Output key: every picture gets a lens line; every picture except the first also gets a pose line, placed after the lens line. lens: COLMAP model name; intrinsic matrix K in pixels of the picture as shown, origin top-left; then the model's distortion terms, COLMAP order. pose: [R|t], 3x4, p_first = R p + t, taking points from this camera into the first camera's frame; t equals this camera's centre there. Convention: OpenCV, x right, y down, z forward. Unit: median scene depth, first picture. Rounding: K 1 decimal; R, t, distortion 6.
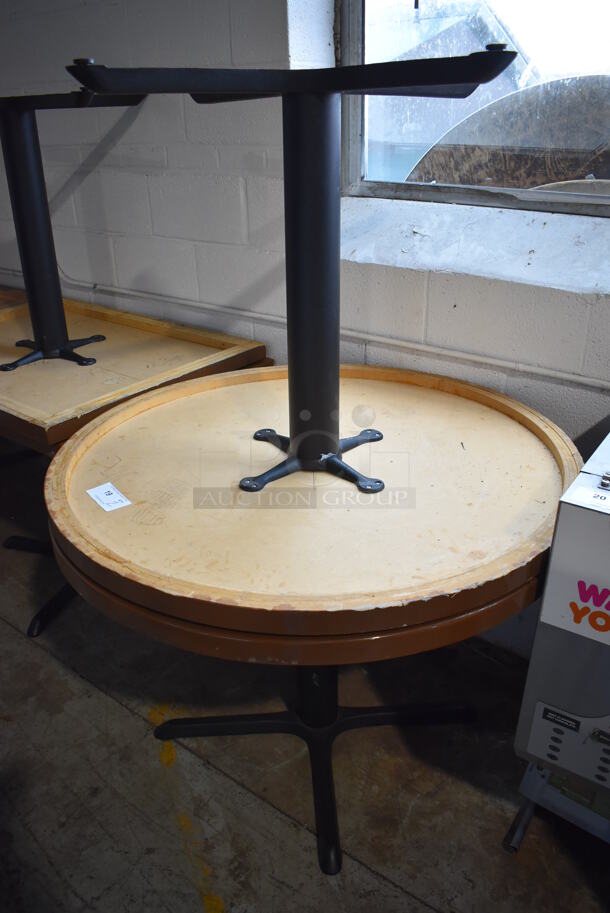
lens RADIAL K [[714.7, 0, 306.5], [0, 714.7, 459.7], [0, 0, 1]] dist [-0.095904, -0.001026]
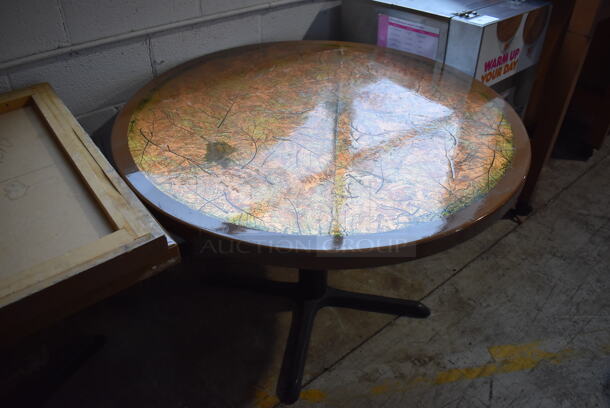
lens RADIAL K [[477.5, 0, 305.9], [0, 477.5, 207.1], [0, 0, 1]] dist [-0.095904, -0.001026]
pose [[0.226205, -0.583629, 0.779877, -0.678613], [0.414493, 0.782200, 0.465144, -0.226721], [-0.881492, 0.218036, 0.418847, 0.635242]]
